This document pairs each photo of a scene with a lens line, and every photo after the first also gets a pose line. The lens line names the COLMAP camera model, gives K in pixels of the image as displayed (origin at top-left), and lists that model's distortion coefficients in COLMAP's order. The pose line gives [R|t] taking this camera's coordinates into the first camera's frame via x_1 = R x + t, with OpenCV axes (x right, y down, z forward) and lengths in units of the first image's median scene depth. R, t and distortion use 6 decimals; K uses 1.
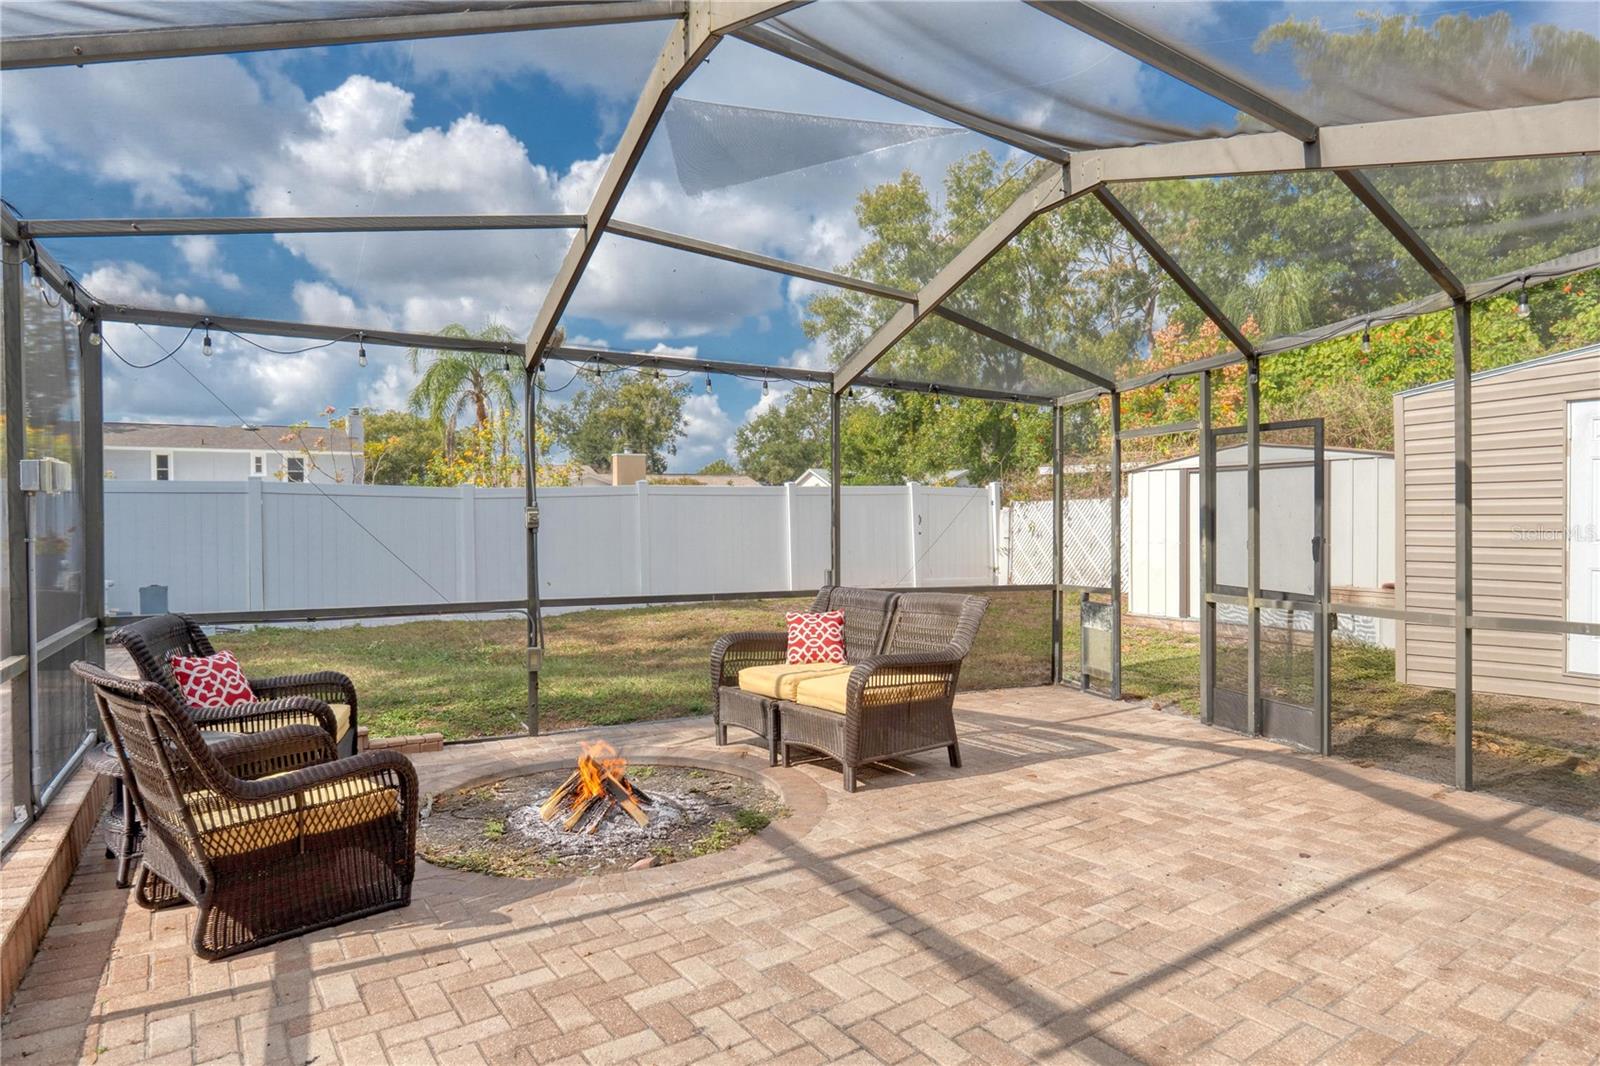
lens RADIAL K [[854.2, 0, 797.8], [0, 854.2, 531.9], [0, 0, 1]] dist [0.002706, 0.001039]
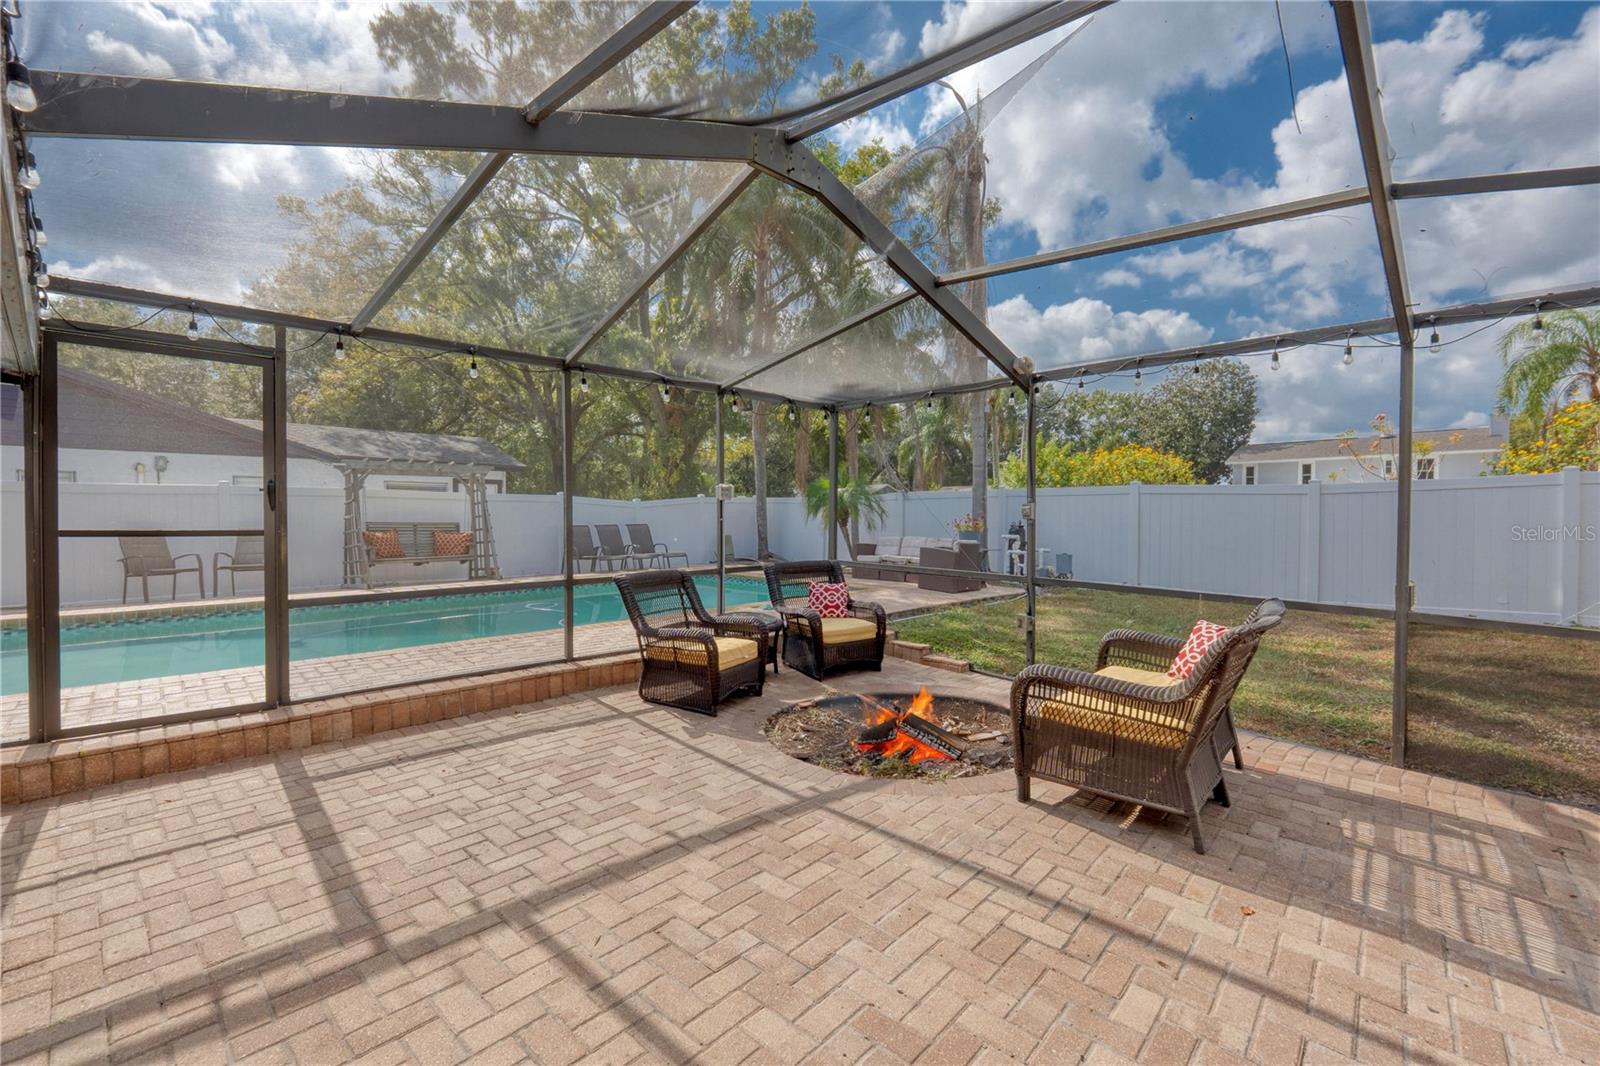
lens RADIAL K [[673.0, 0, 807.3], [0, 673.0, 516.7], [0, 0, 1]] dist [-0.004806, 0.000340]
pose [[0.267768, 0.013471, -0.963389, 0.903536], [-0.024514, 0.999674, 0.007165, 0.000830], [0.963172, 0.021698, 0.268010, 0.762089]]
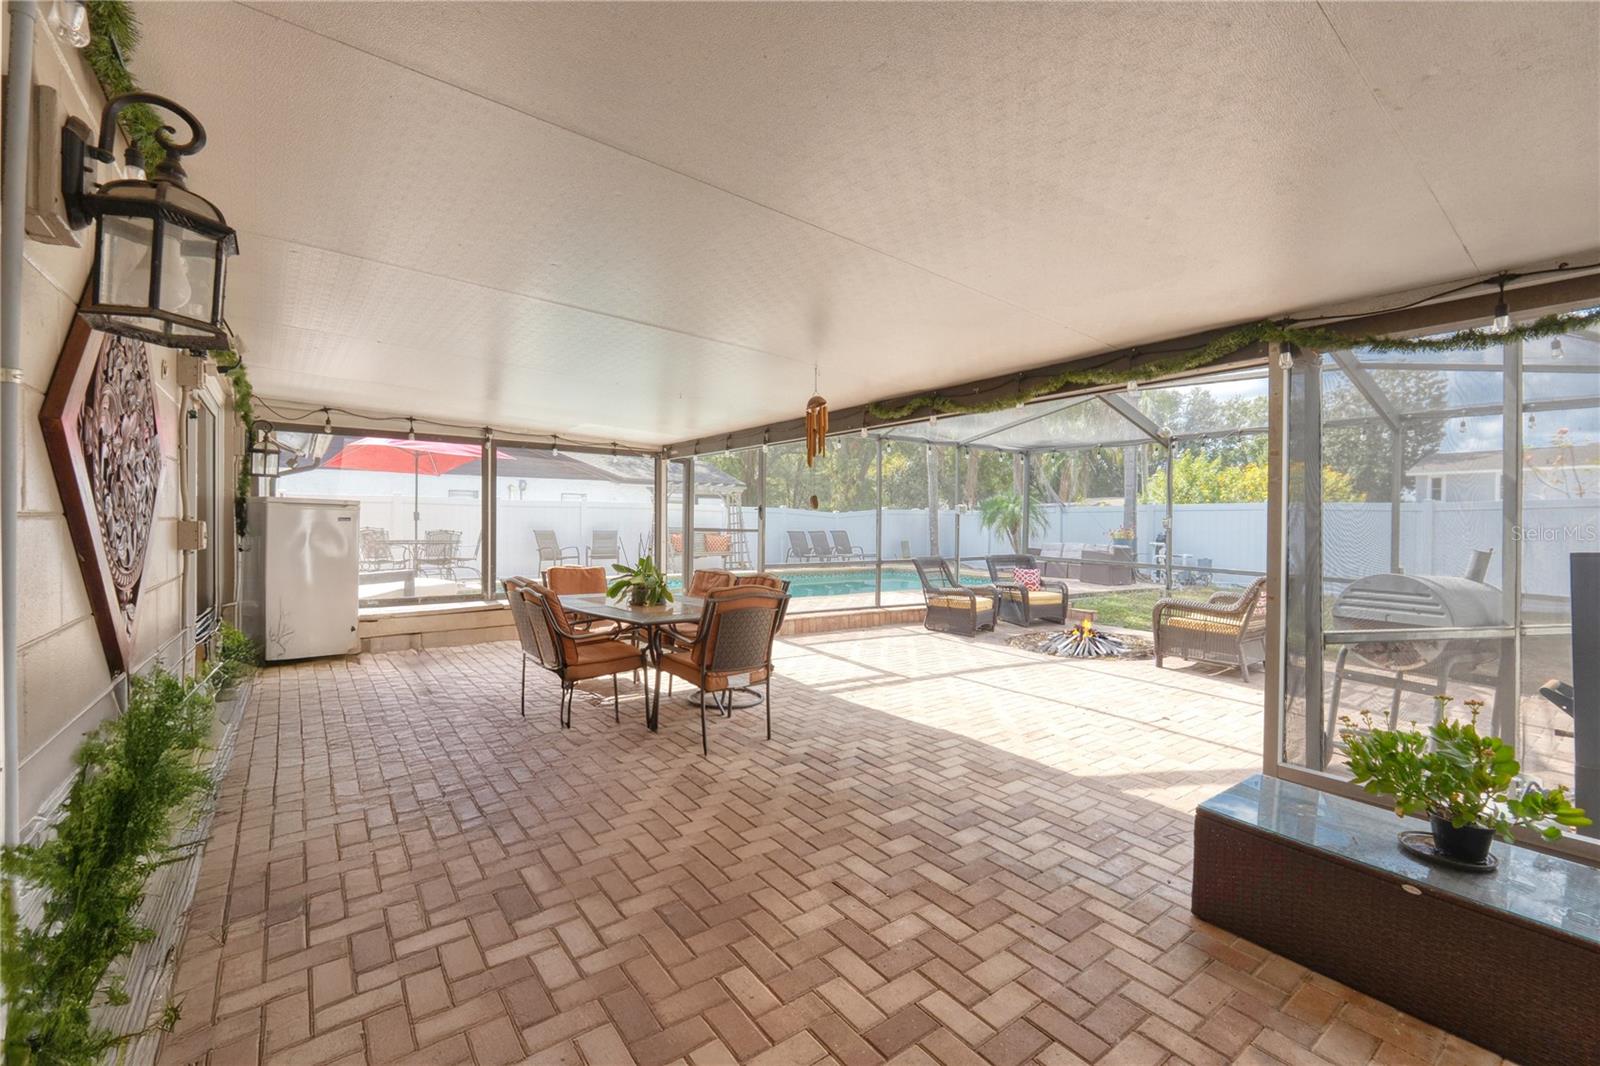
lens RADIAL K [[673.0, 0, 809.0], [0, 673.0, 524.1], [0, 0, 1]] dist [-0.004806, 0.000340]
pose [[0.081758, 0.011402, -0.996587, 1.870101], [-0.032288, 0.999440, 0.008786, 0.010341], [0.996129, 0.031460, 0.082080, 0.172442]]
